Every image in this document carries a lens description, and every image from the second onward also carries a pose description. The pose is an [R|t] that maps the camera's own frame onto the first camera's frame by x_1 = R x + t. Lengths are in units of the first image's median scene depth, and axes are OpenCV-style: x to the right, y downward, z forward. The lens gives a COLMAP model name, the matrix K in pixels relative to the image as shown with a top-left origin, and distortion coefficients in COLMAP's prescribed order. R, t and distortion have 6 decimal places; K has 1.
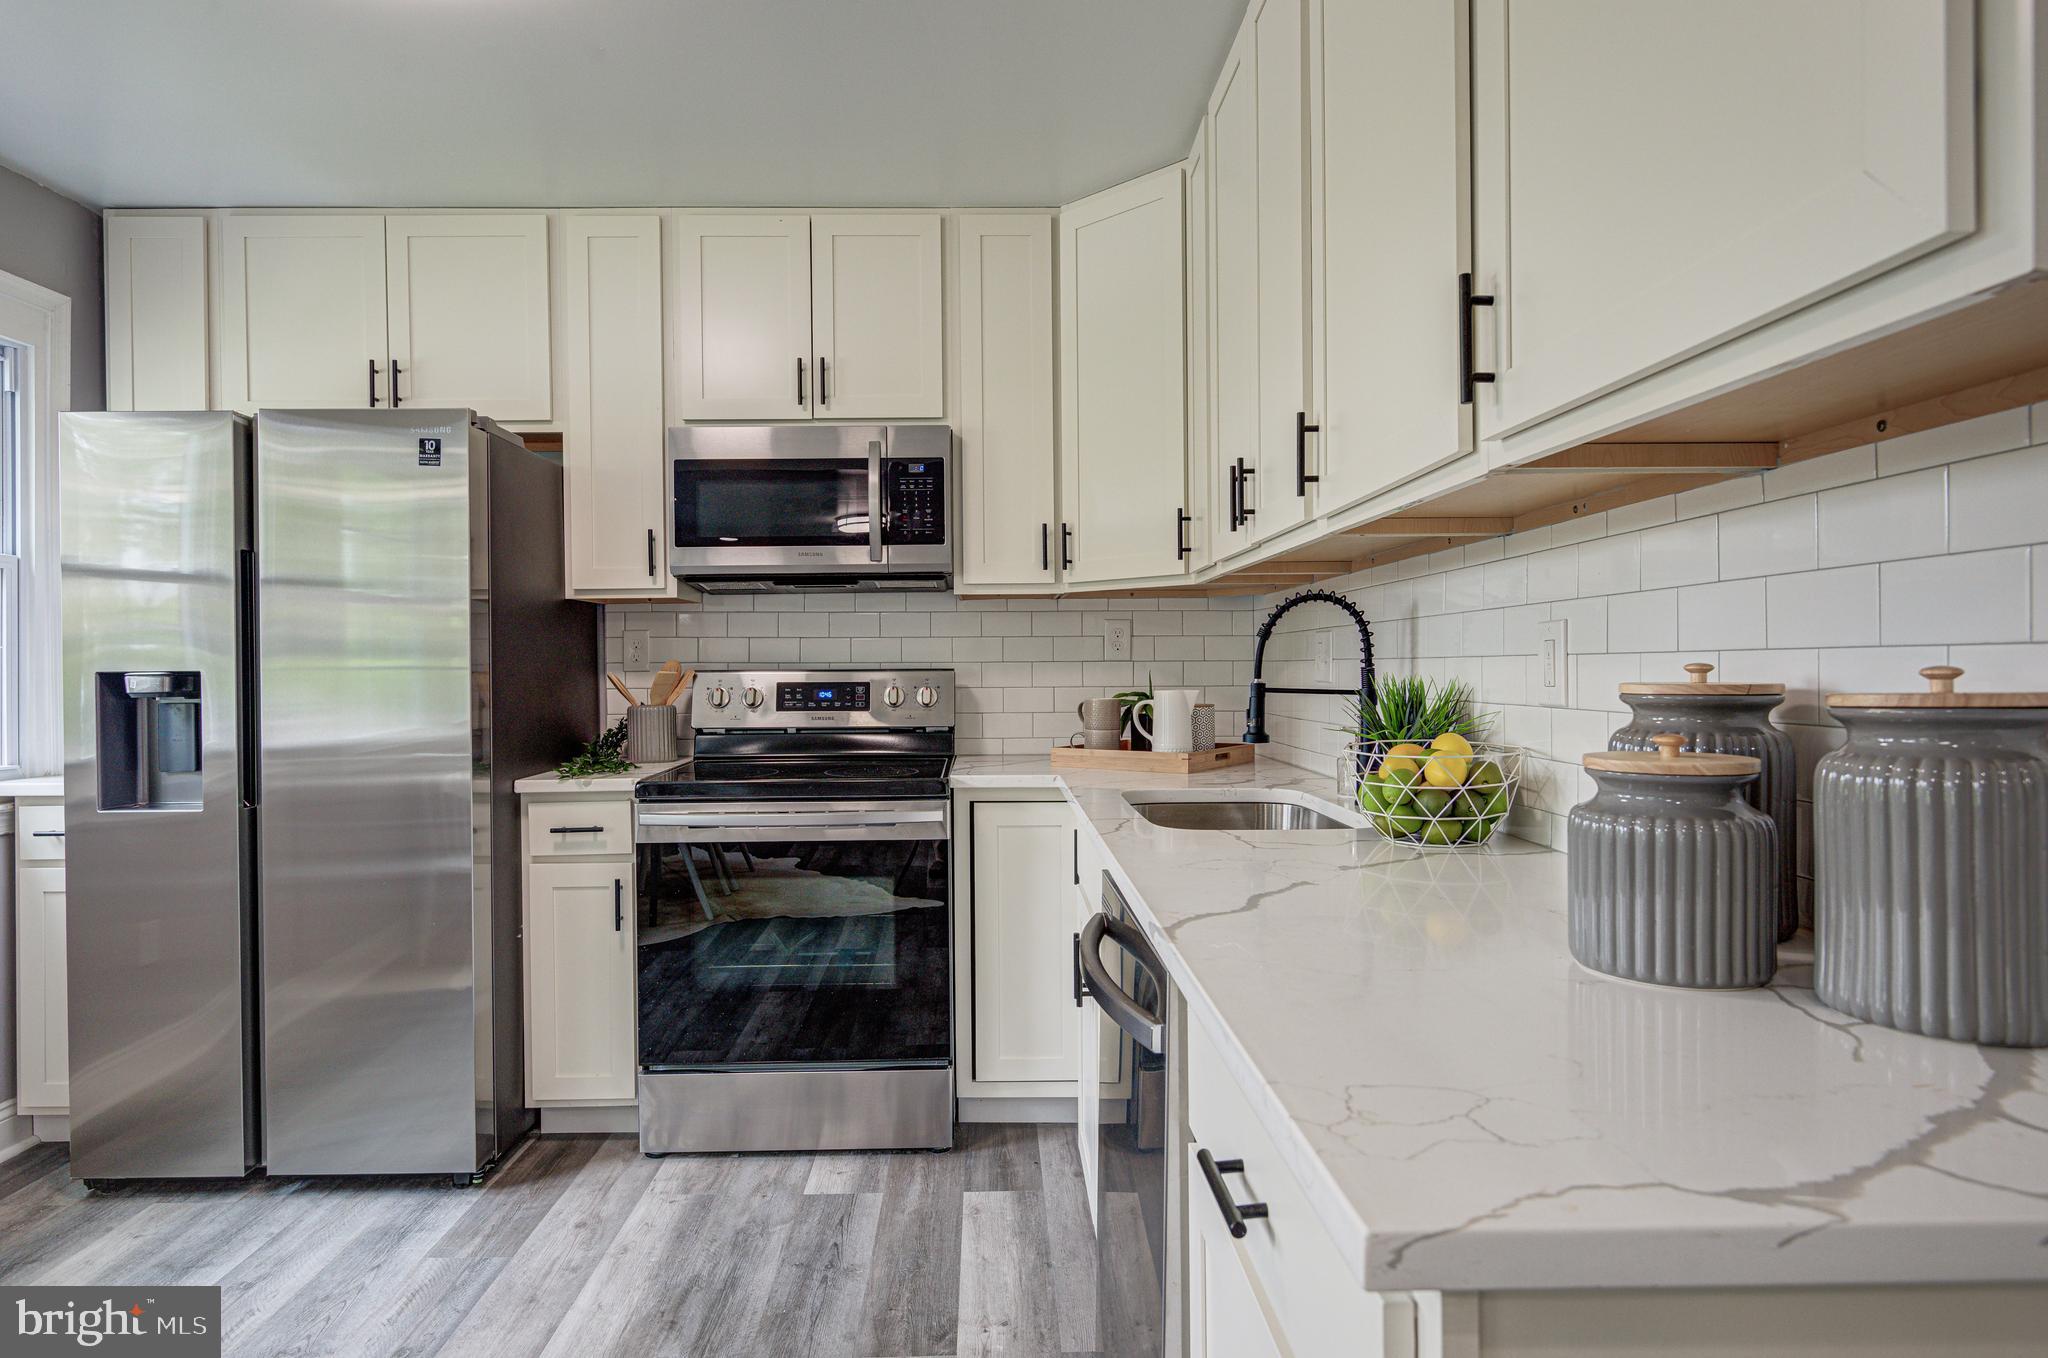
lens RADIAL K [[1138.1, 0, 1004.7], [0, 1138.1, 674.5], [0, 0, 1]] dist [-0.002776, -0.000400]
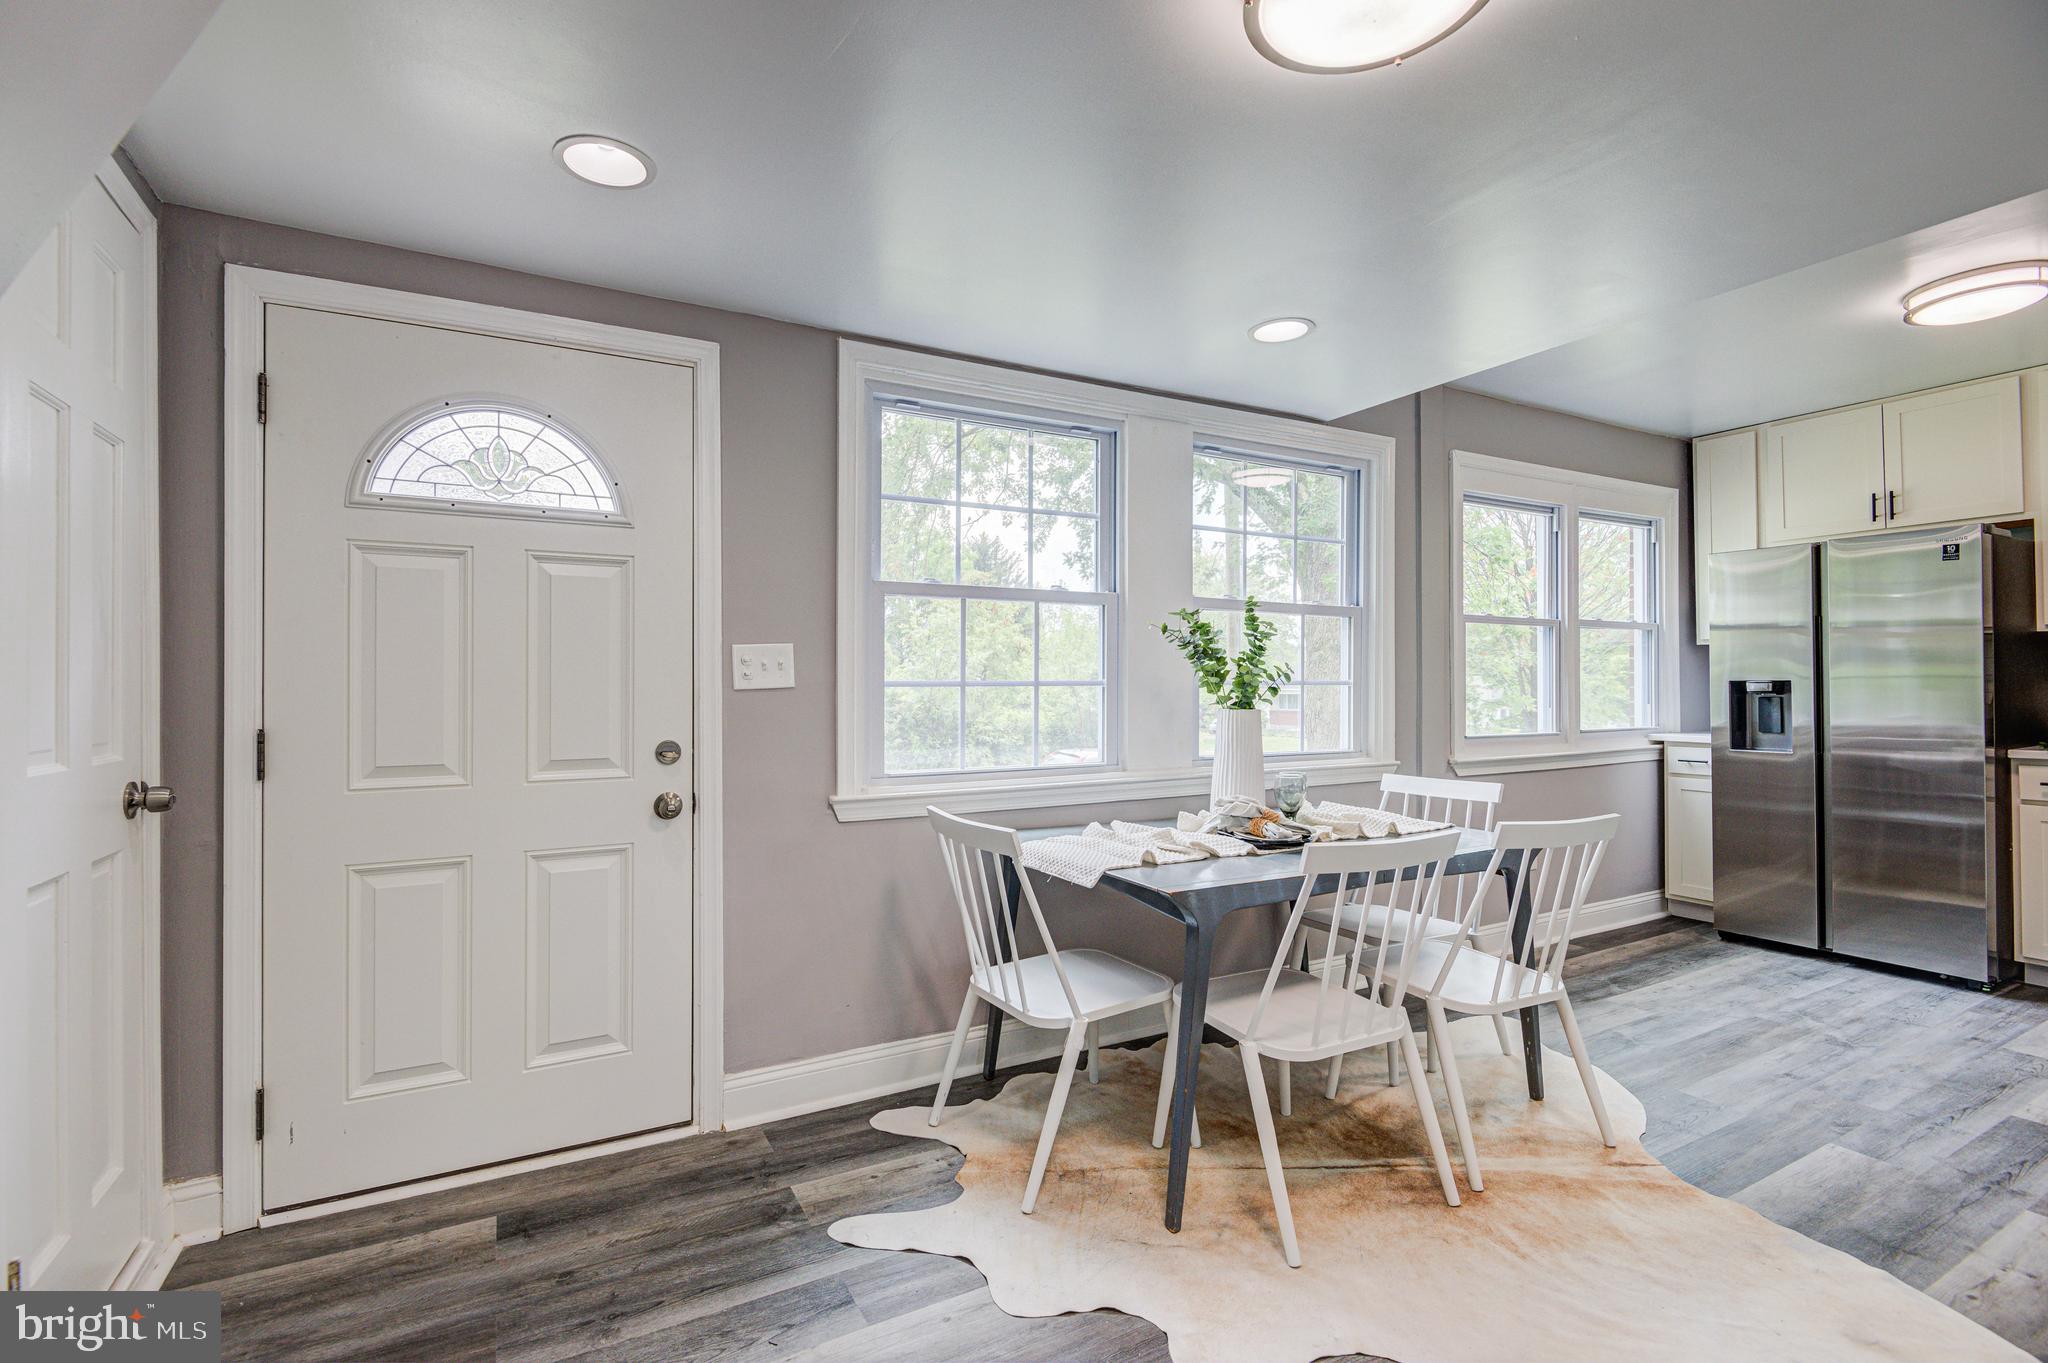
lens RADIAL K [[940.2, 0, 1013.6], [0, 940.2, 676.8], [0, 0, 1]] dist [0.000586, -0.000199]
pose [[0.467802, -0.002921, -0.883829, 0.074594], [-0.002662, 0.999985, -0.004713, 0.001665], [0.883829, 0.004557, 0.467787, -0.791525]]
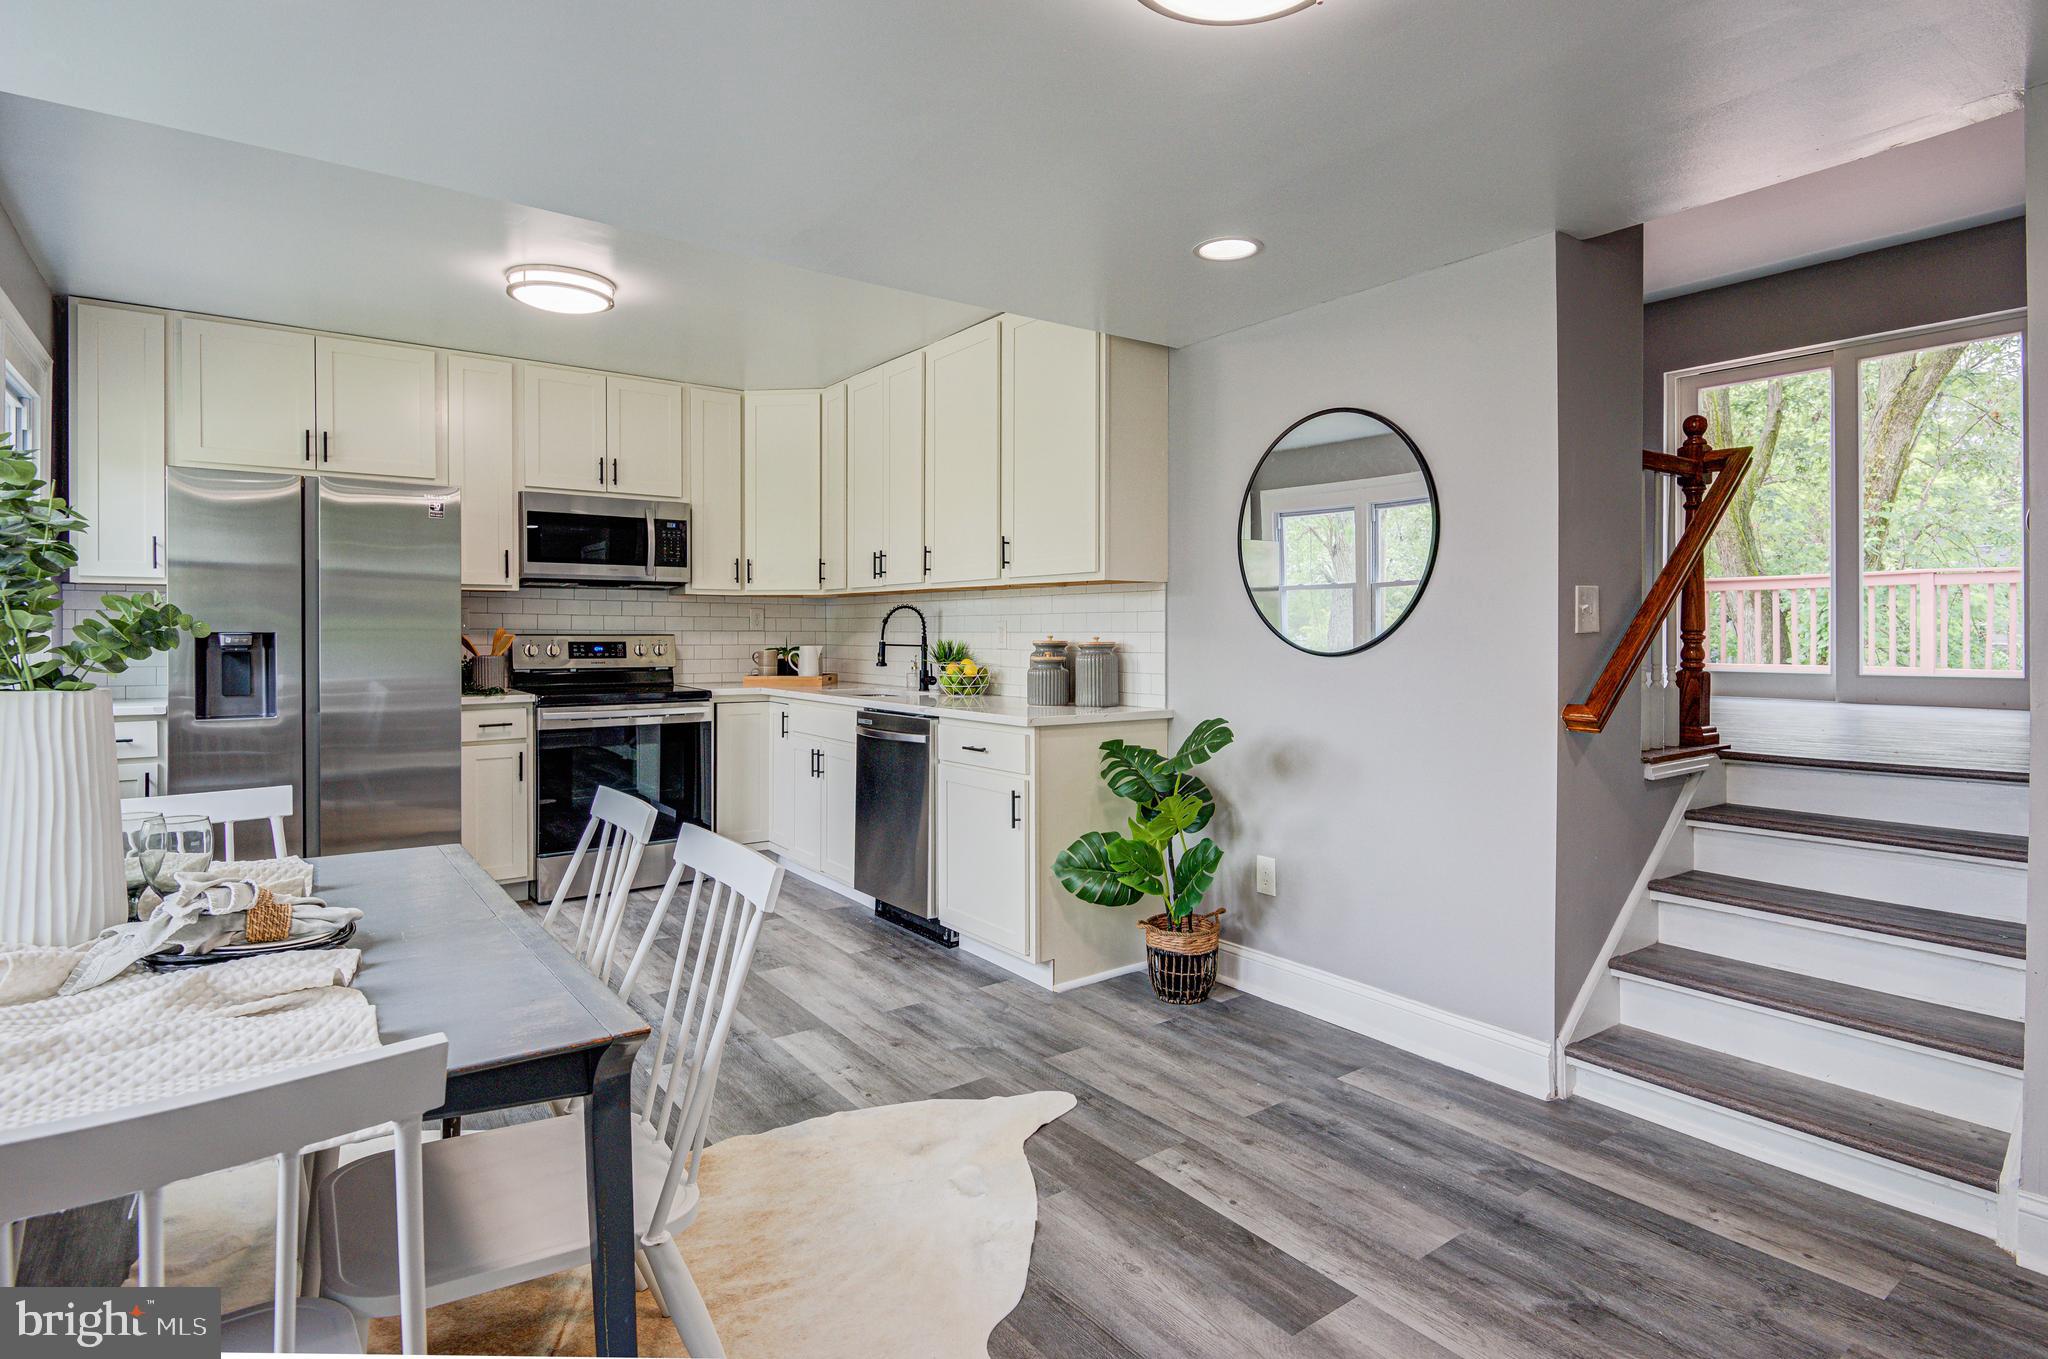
lens RADIAL K [[1054.1, 0, 1070.4], [0, 1054.1, 644.3], [0, 0, 1]] dist [-0.005193, -0.001228]
pose [[0.800216, 0.002844, 0.599705, -0.612582], [-0.004429, 0.999990, 0.001167, 0.006523], [-0.599695, -0.003590, 0.800221, -0.790422]]
